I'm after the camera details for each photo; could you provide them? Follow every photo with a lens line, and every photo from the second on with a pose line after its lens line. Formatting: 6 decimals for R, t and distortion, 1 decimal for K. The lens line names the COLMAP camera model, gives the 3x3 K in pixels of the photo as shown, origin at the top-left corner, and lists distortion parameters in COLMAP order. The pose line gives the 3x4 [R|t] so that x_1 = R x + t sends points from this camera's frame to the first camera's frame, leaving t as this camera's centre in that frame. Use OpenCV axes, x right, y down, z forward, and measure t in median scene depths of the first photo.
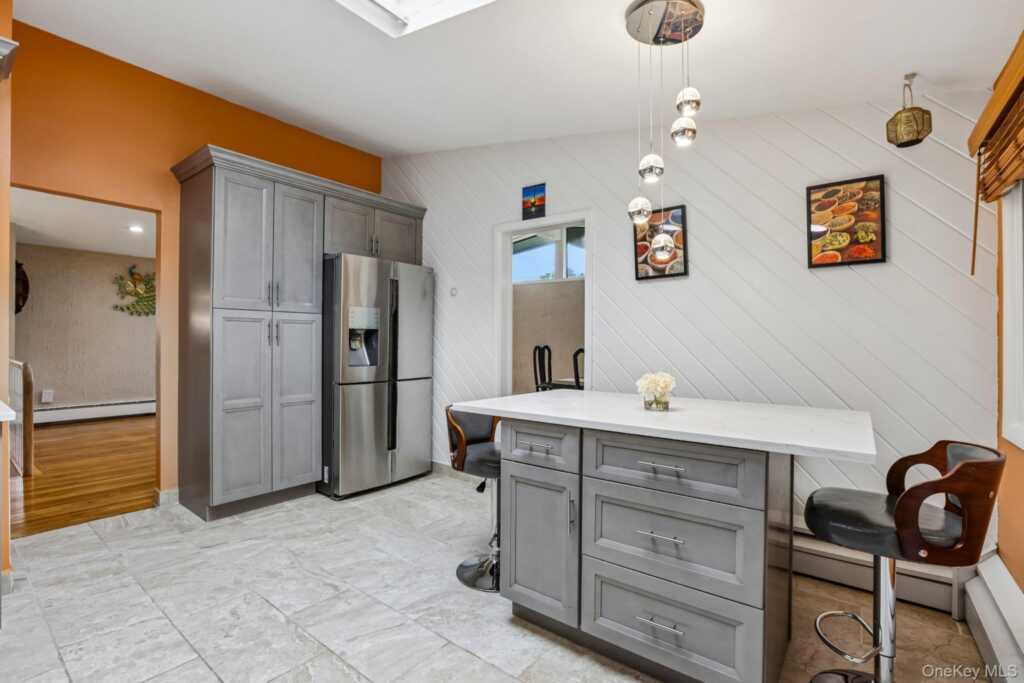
lens RADIAL K [[475.1, 0, 511.5], [0, 475.1, 357.8], [0, 0, 1]] dist [-0.032381, 0.005129]
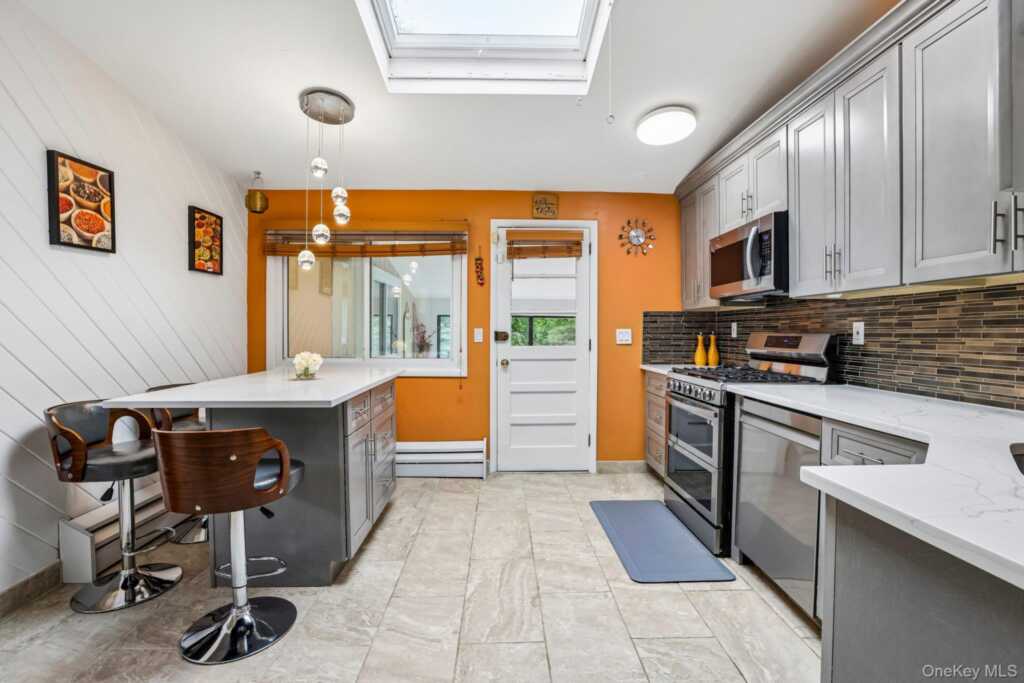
lens RADIAL K [[475.1, 0, 509.4], [0, 475.1, 341.4], [0, 0, 1]] dist [-0.032381, 0.005129]
pose [[-0.626583, -0.030078, 0.778774, -0.764844], [0.021976, 0.998176, 0.056233, -0.041086], [-0.779045, 0.052349, -0.624779, 0.953633]]
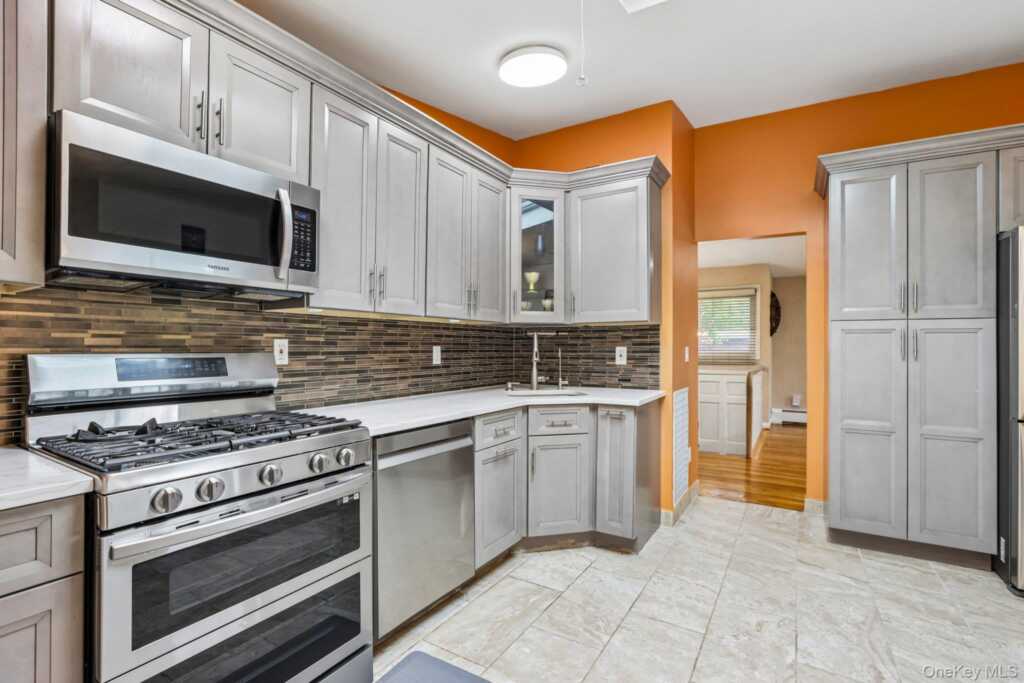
lens RADIAL K [[475.1, 0, 514.3], [0, 475.1, 358.5], [0, 0, 1]] dist [-0.032381, 0.005129]
pose [[0.082167, 0.012163, -0.996544, 0.252146], [-0.044435, 0.998976, 0.008529, -0.007469], [0.995628, 0.043580, 0.082623, 0.257741]]
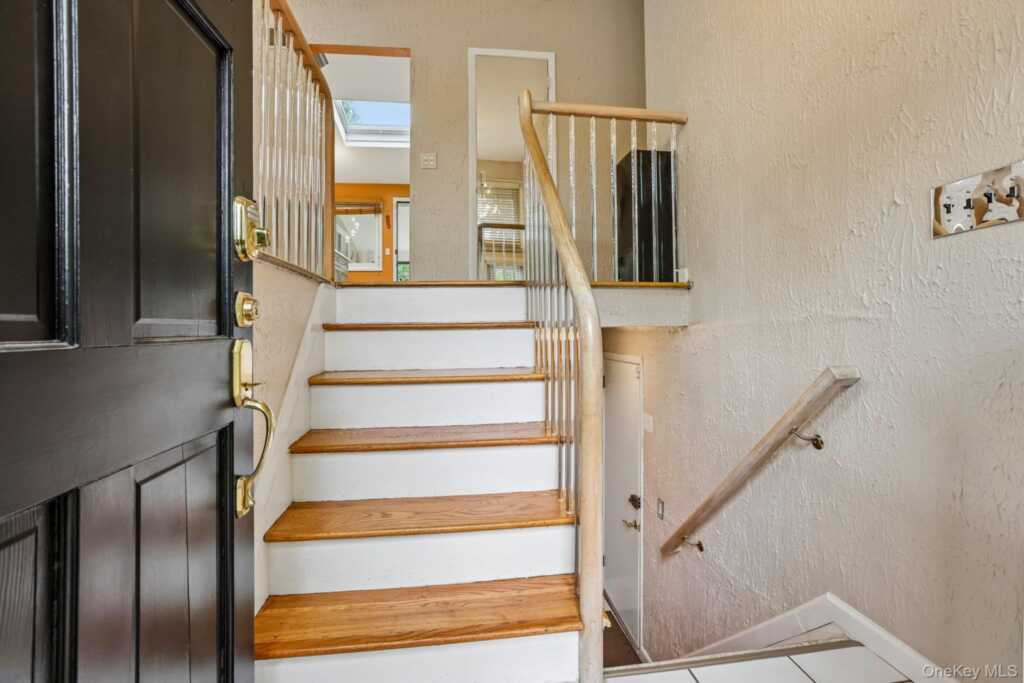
lens RADIAL K [[468.5, 0, 511.2], [0, 468.5, 334.4], [0, 0, 1]] dist [-0.003712, 0.000141]
pose [[-0.710305, -0.003404, 0.703886, -2.250632], [0.027062, 0.999117, 0.032140, 0.462010], [-0.703374, 0.041878, -0.709585, 1.719526]]
